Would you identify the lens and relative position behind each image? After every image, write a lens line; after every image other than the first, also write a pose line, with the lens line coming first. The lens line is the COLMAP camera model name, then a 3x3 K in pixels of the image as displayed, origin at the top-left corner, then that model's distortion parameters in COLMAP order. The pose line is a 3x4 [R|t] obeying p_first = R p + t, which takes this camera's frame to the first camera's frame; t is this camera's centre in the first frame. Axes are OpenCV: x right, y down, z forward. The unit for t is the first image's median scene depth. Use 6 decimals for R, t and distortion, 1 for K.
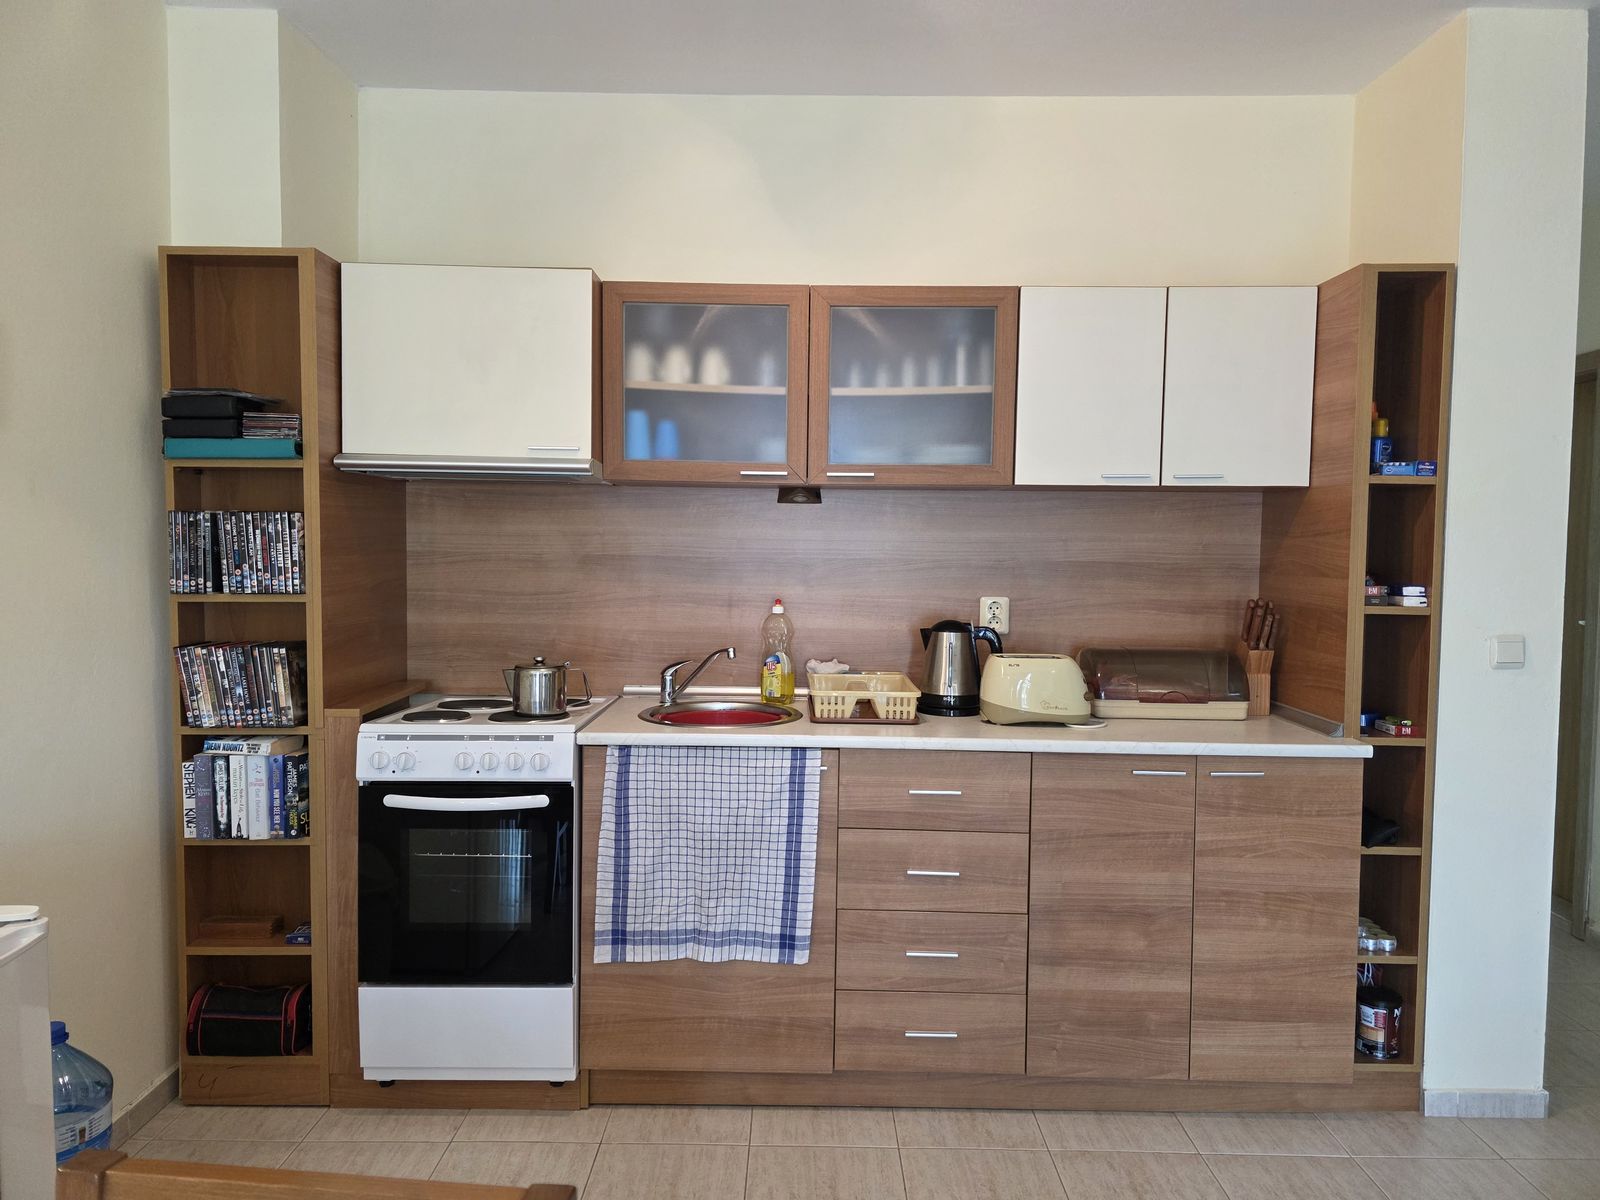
lens RADIAL K [[1072.5, 0, 773.6], [0, 1072.5, 593.9], [0, 0, 1]] dist [0.039296, -0.032033]
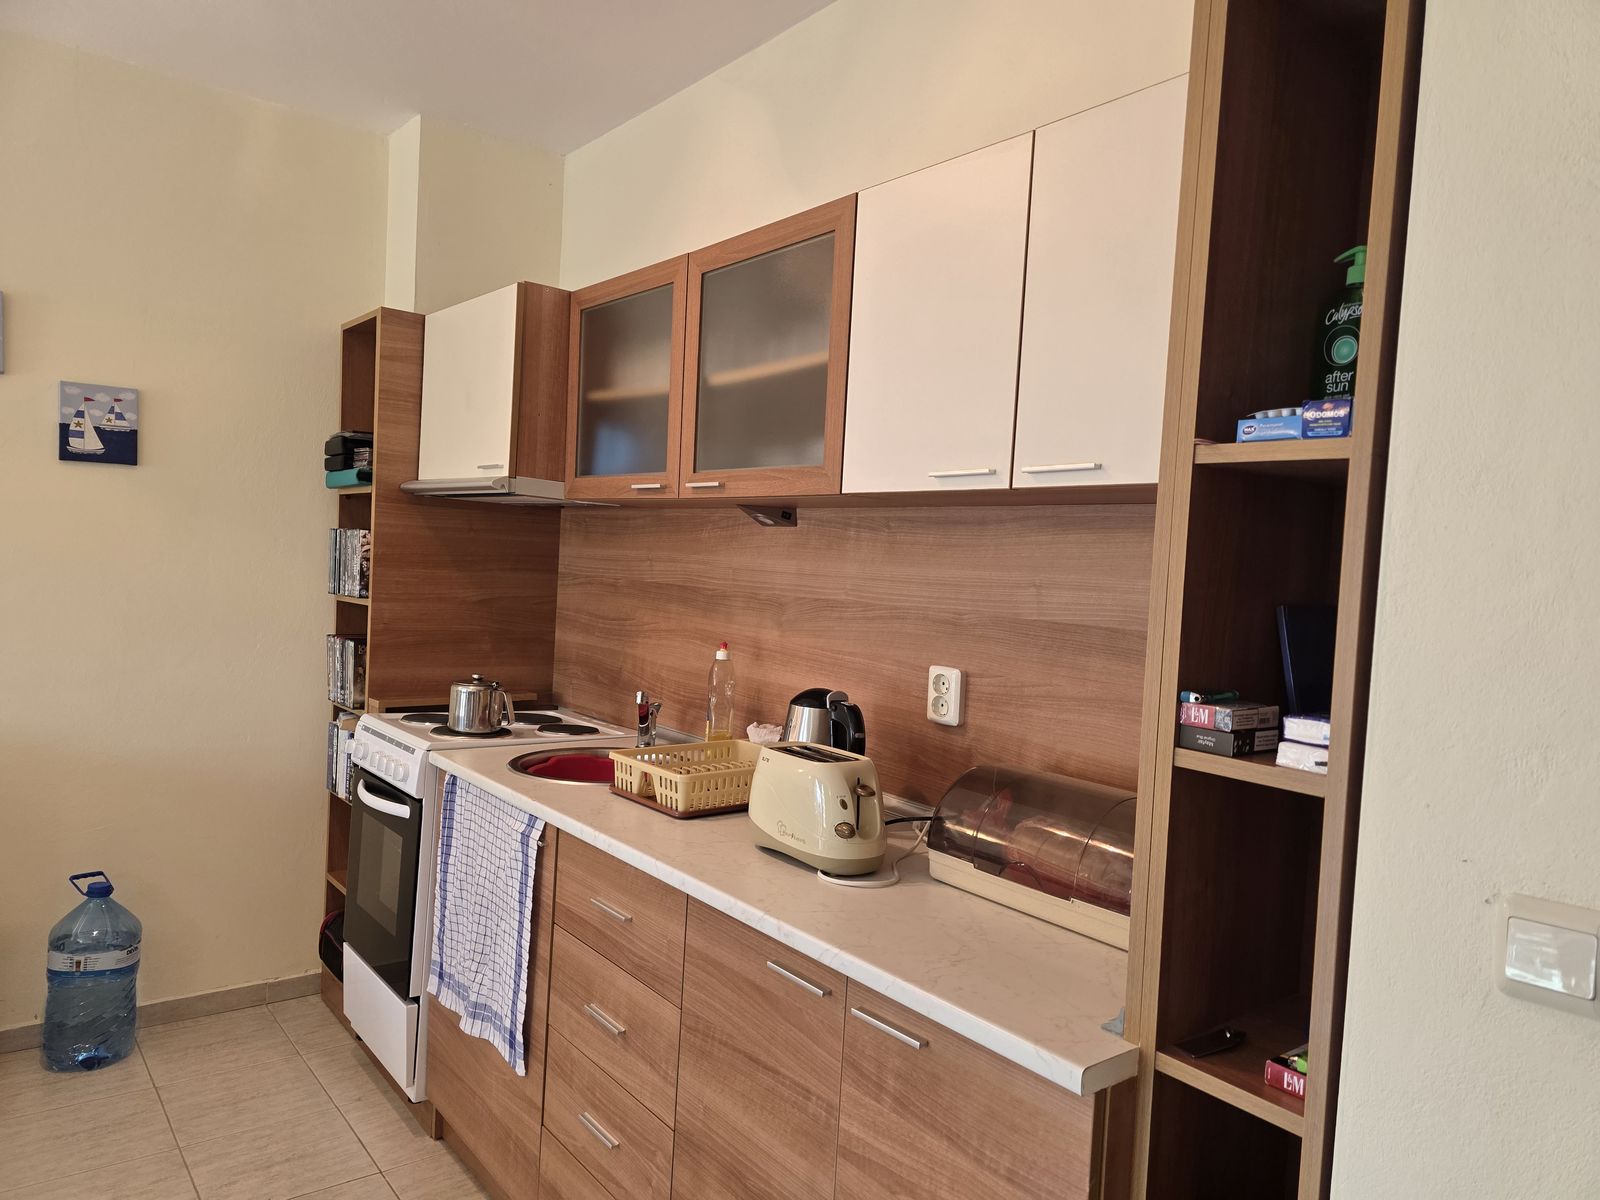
lens RADIAL K [[1072.5, 0, 799.1], [0, 1072.5, 599.9], [0, 0, 1]] dist [0.039296, -0.032033]
pose [[0.636967, 0.050333, -0.769246, 0.762285], [-0.084374, 0.996423, -0.004667, -0.032337], [0.766260, 0.067877, 0.638935, 0.595305]]
